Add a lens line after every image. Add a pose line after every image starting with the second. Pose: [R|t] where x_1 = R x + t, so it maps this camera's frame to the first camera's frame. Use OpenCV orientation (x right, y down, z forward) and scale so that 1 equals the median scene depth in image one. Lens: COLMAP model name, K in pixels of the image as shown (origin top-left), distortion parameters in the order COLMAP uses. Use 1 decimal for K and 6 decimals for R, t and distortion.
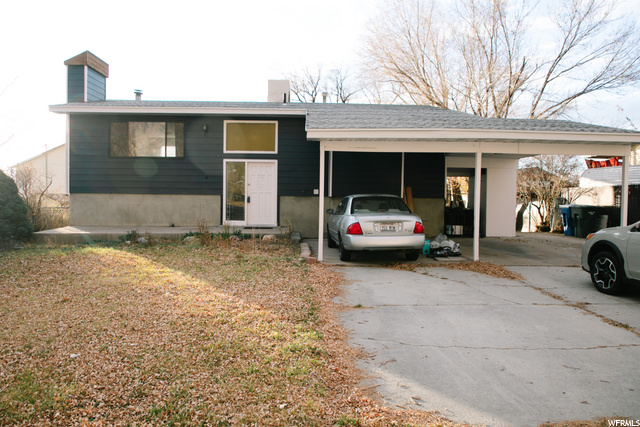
lens RADIAL K [[501.3, 0, 320.0], [0, 501.3, 213.5], [0, 0, 1]] dist [-0.046353, 0.002403]
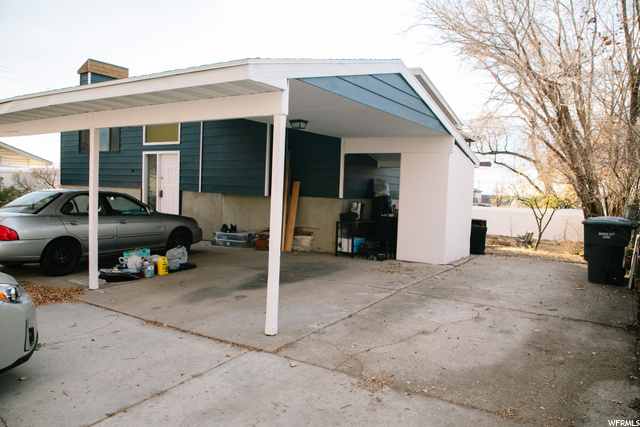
lens RADIAL K [[501.3, 0, 320.0], [0, 501.3, 213.5], [0, 0, 1]] dist [-0.046353, 0.002403]
pose [[0.815525, 0.043700, -0.577070, 0.644893], [-0.050257, 0.998726, 0.004607, -0.010782], [0.576536, 0.025245, 0.816682, 0.410545]]
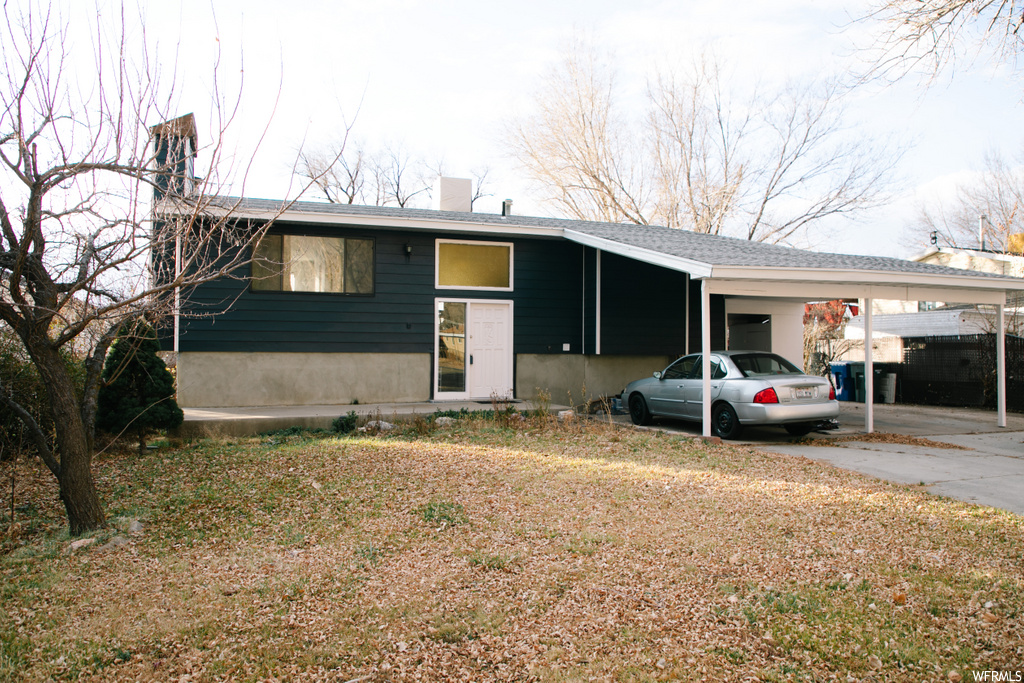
lens RADIAL K [[802.2, 0, 512.0], [0, 802.2, 341.5], [0, 0, 1]] dist [-0.046353, 0.002403]
pose [[0.943751, -0.003541, 0.330639, -0.442605], [0.019138, 0.998851, -0.043929, -0.004100], [-0.330104, 0.047785, 0.942734, -0.016715]]
